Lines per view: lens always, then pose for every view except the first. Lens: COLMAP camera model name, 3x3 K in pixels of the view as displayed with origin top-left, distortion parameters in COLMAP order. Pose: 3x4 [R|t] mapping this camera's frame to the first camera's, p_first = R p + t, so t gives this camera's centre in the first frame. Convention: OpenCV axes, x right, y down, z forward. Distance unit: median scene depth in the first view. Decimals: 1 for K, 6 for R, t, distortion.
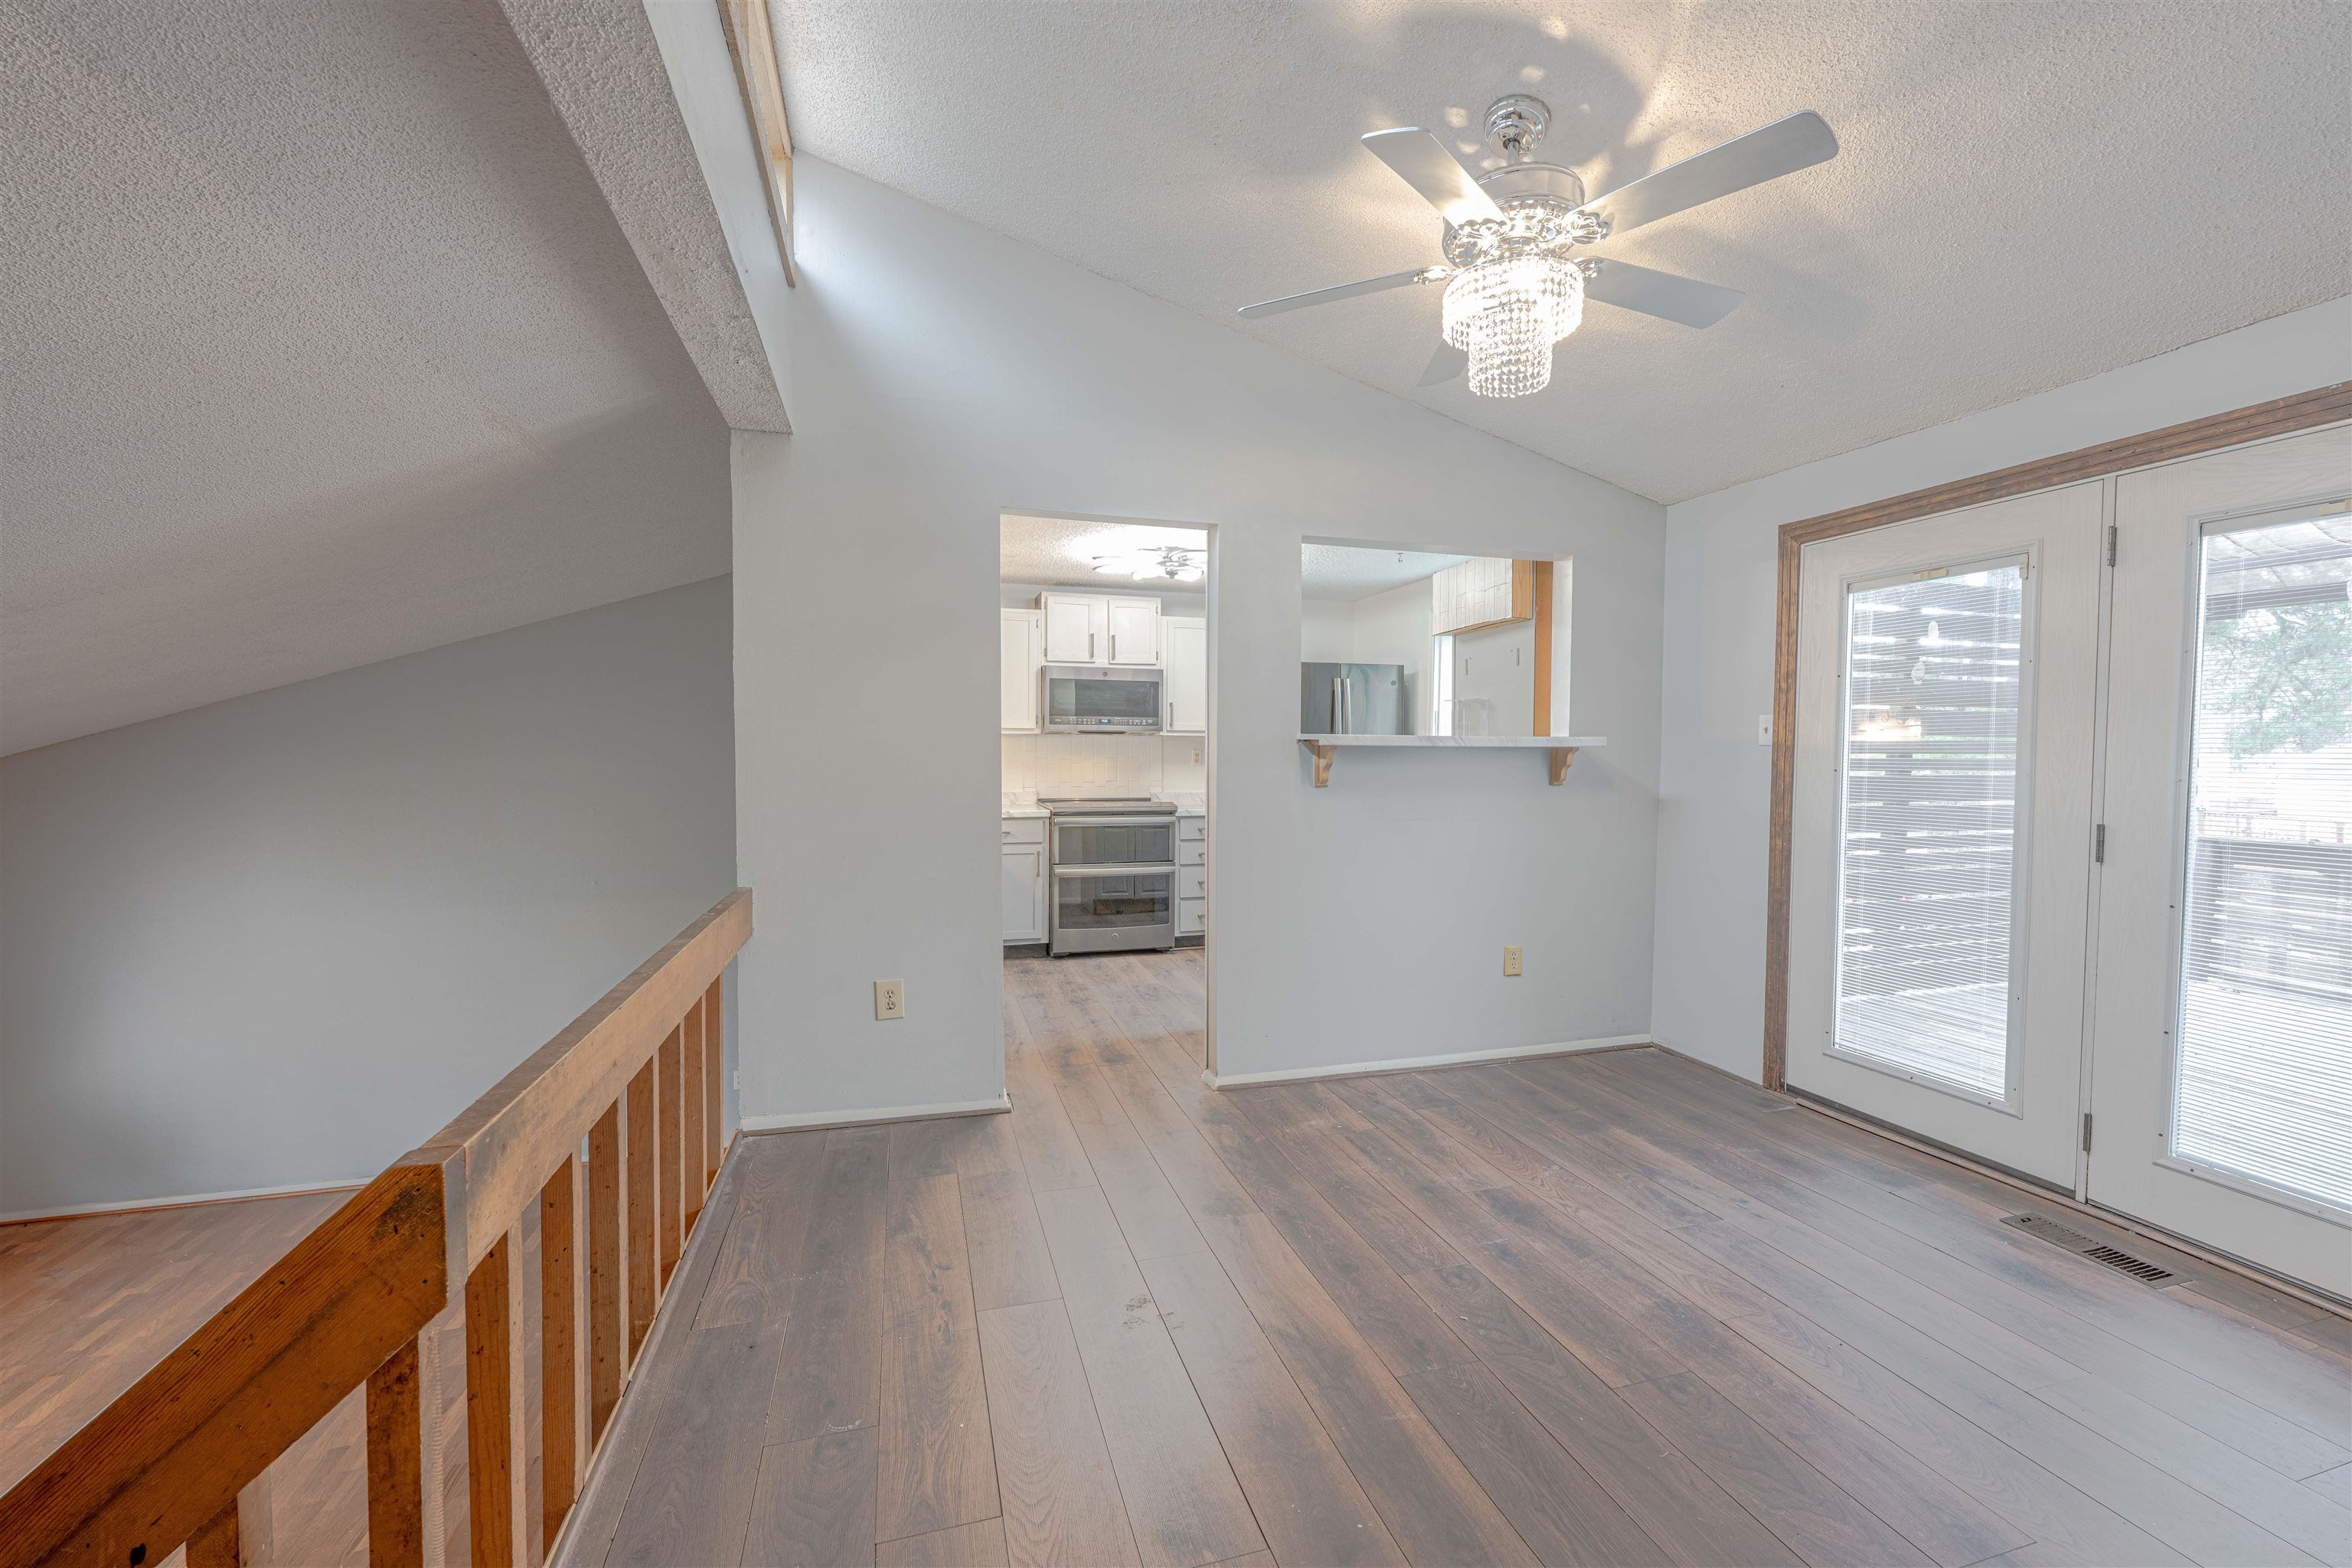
lens RADIAL K [[935.3, 0, 1168.6], [0, 935.3, 782.1], [0, 0, 1]] dist [-0.001962, -0.000325]
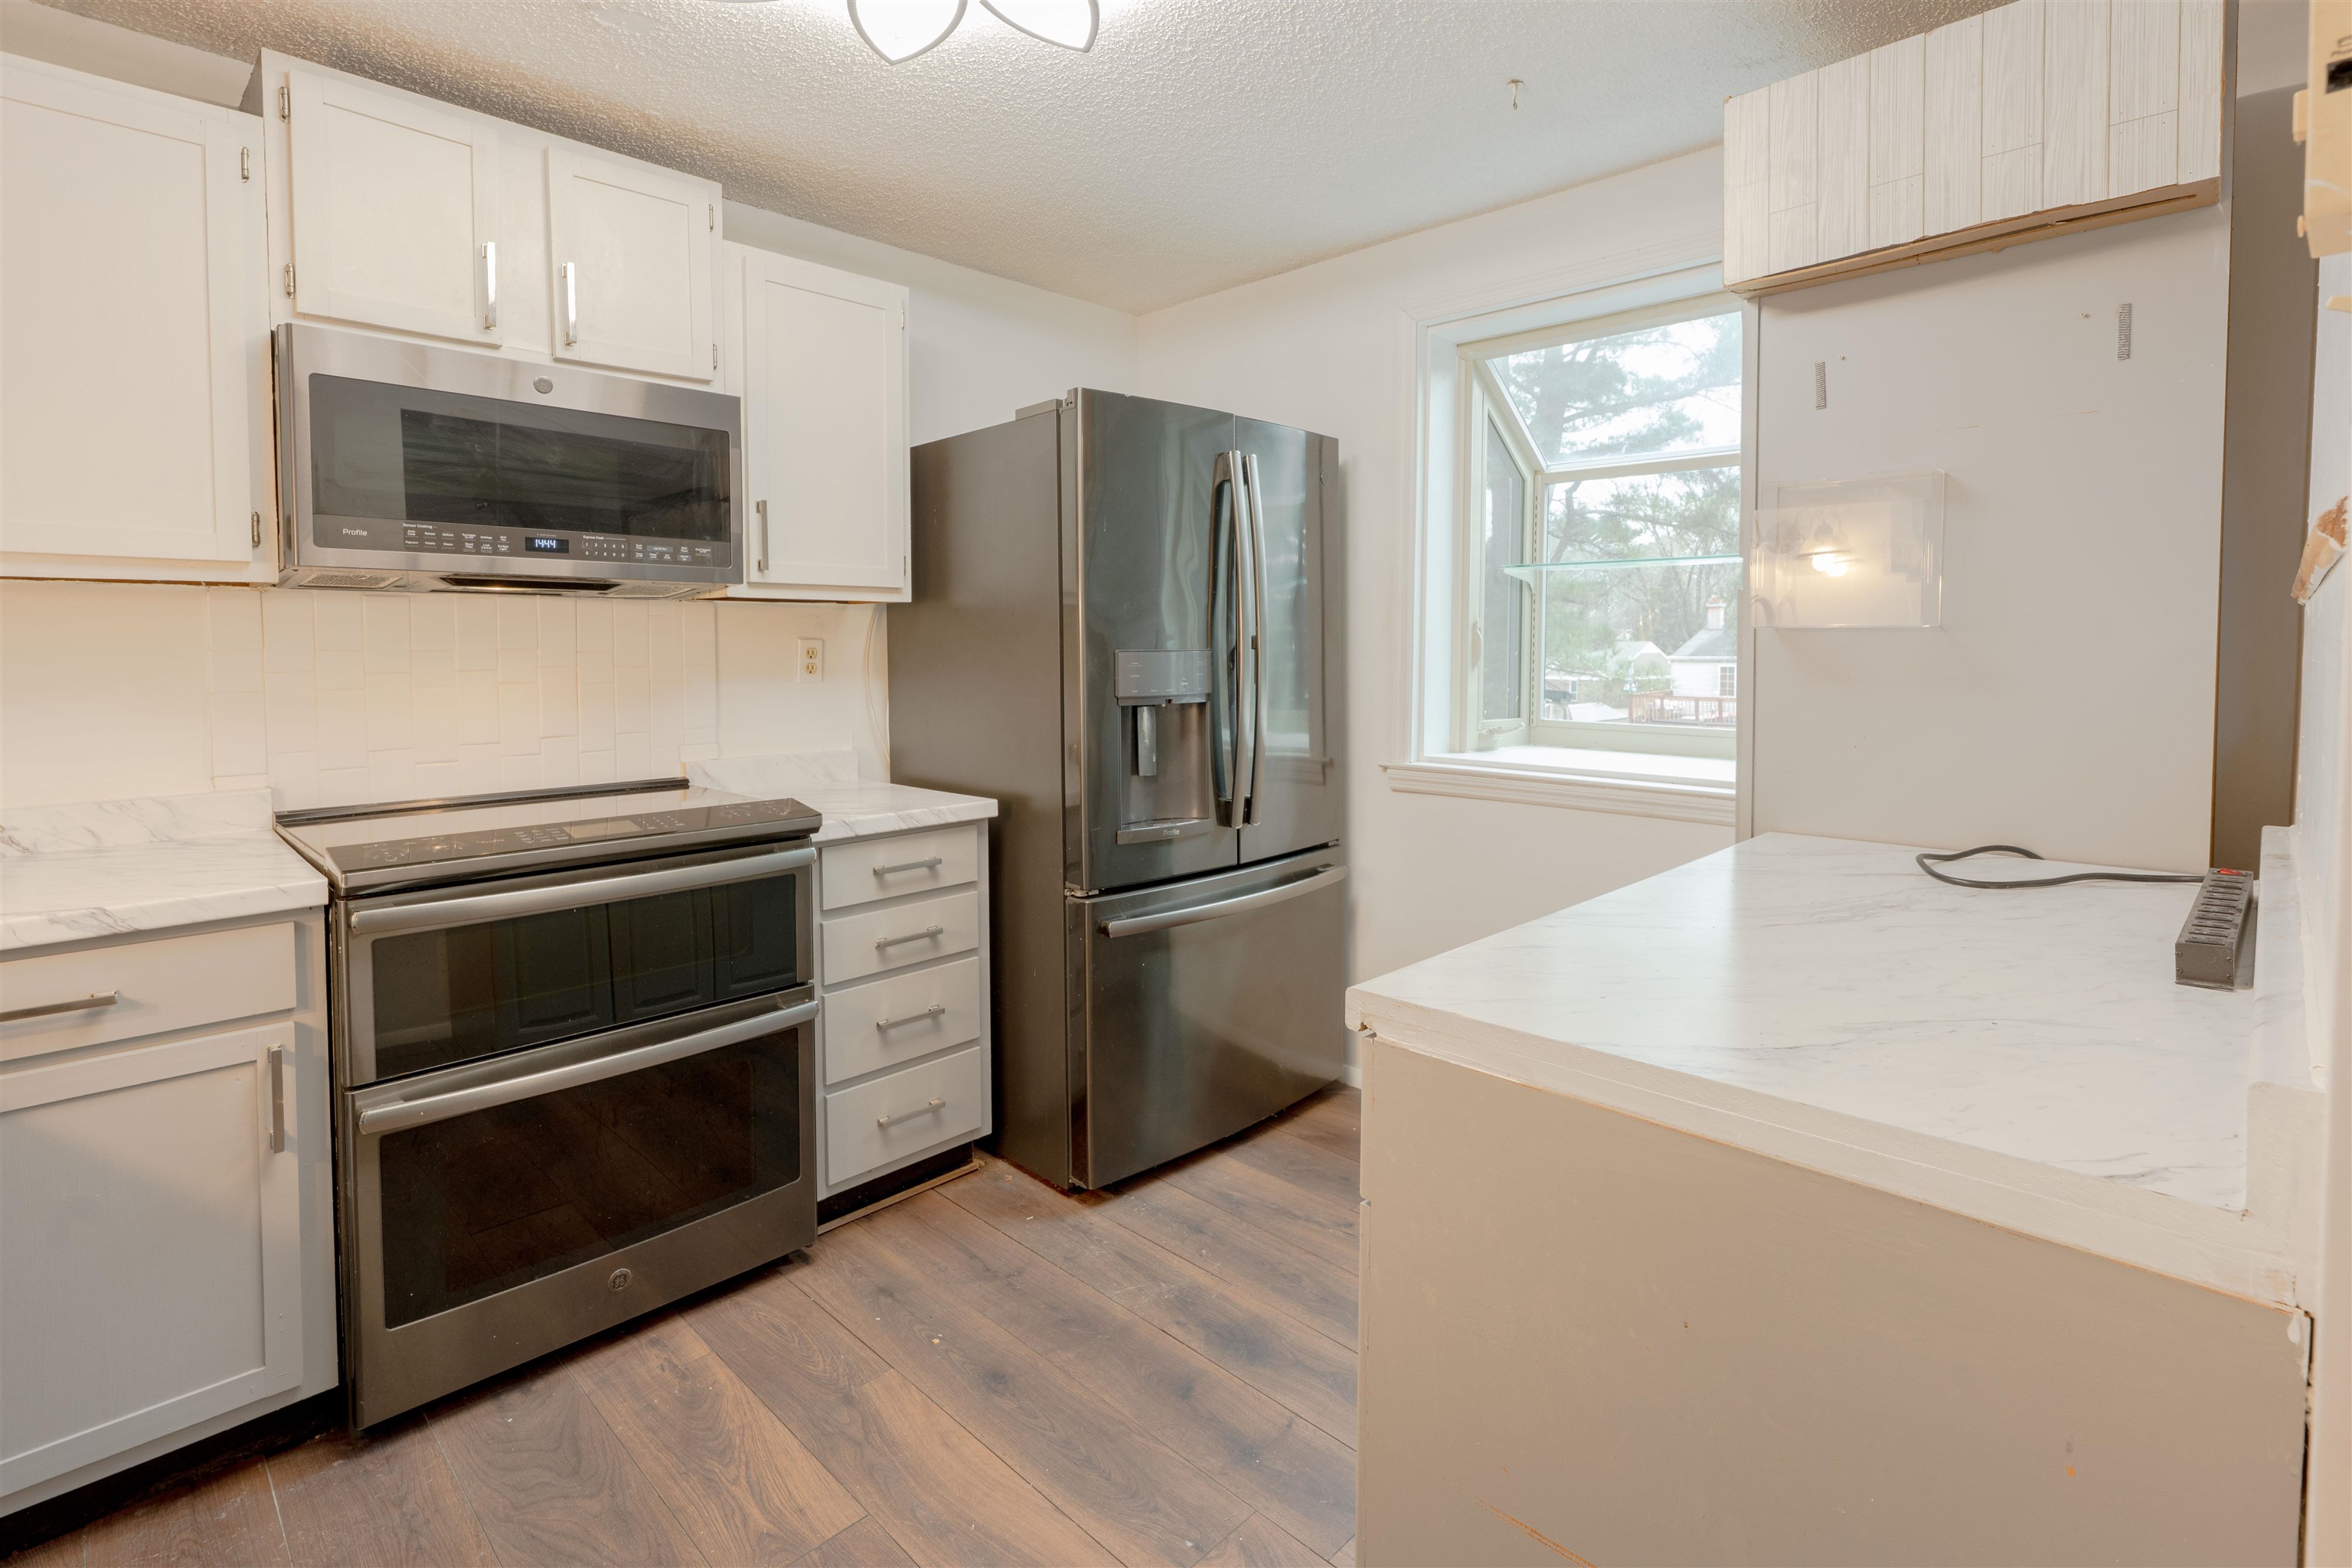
lens RADIAL K [[1119.9, 0, 1180.9], [0, 1119.9, 698.8], [0, 0, 1]] dist [-0.002740, 0.000227]
pose [[0.871542, -0.029997, 0.489402, -0.071771], [0.023610, 0.999536, 0.019220, -0.018731], [-0.489752, -0.005196, 0.871847, 0.622557]]
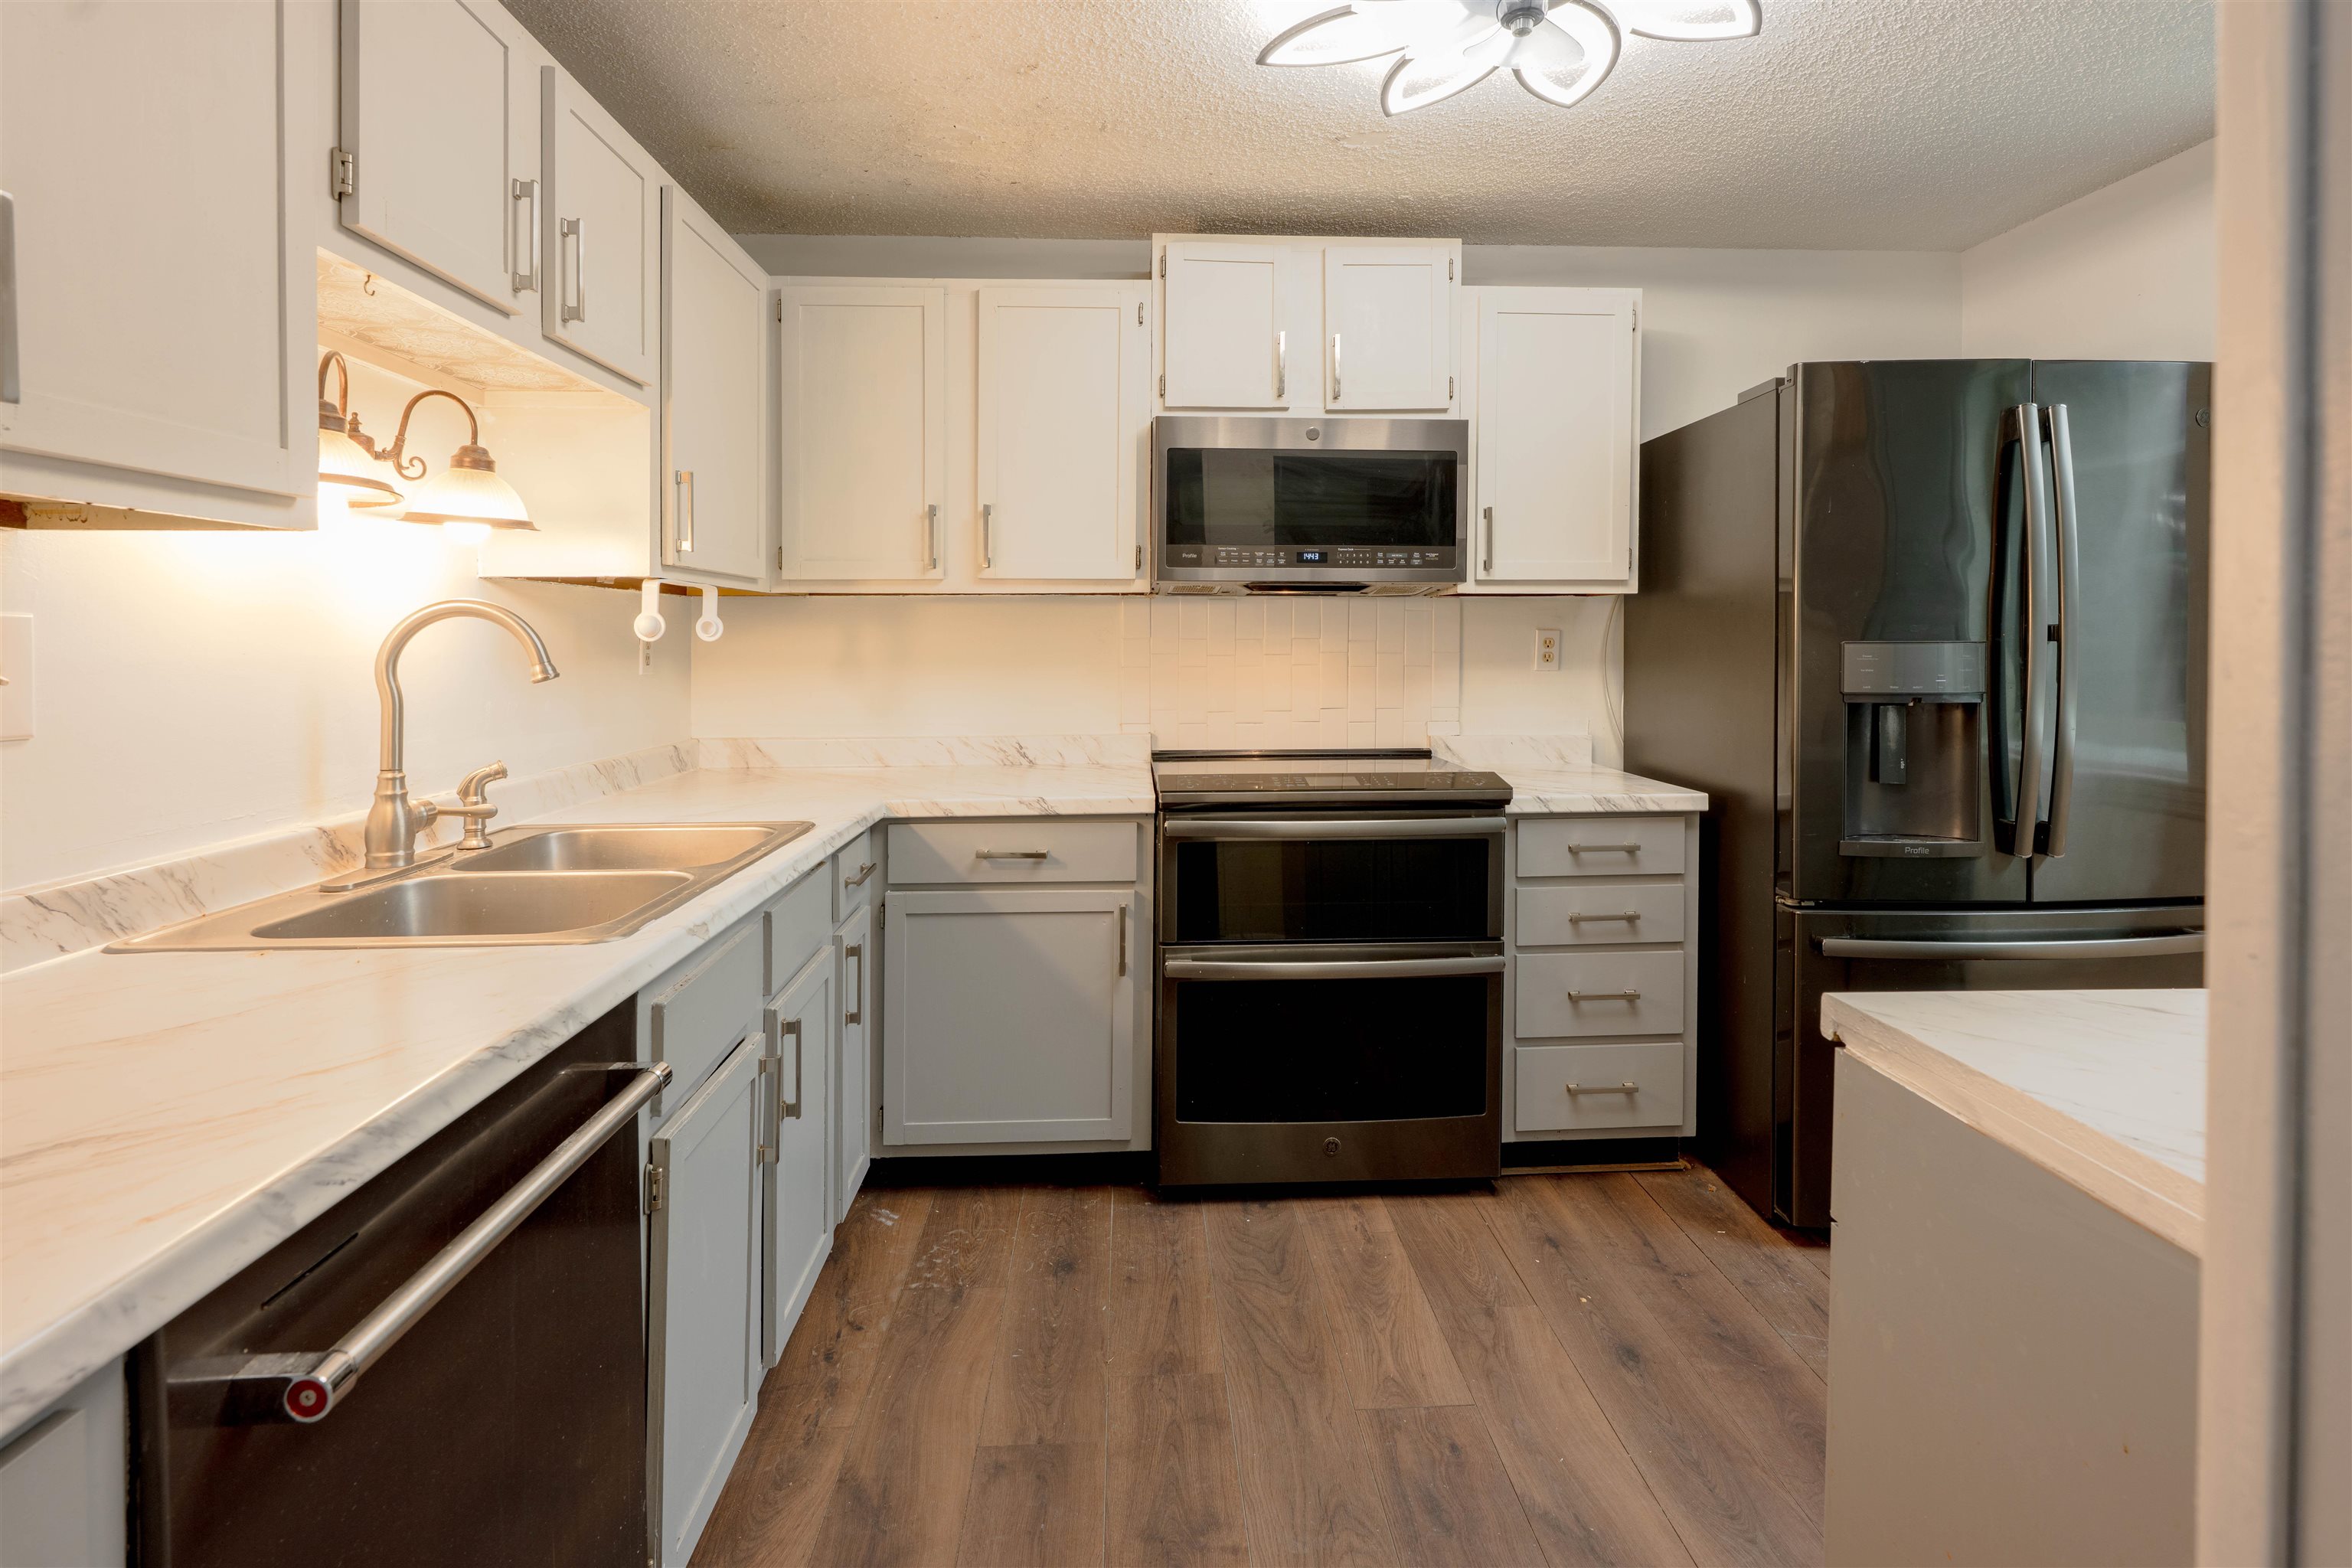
lens RADIAL K [[1119.9, 0, 1171.3], [0, 1119.9, 656.4], [0, 0, 1]] dist [-0.002740, 0.000227]
pose [[0.971811, -0.001208, -0.235756, -0.016423], [-0.003057, 0.999838, -0.017726, -0.016717], [0.235740, 0.017947, 0.971651, 0.571381]]
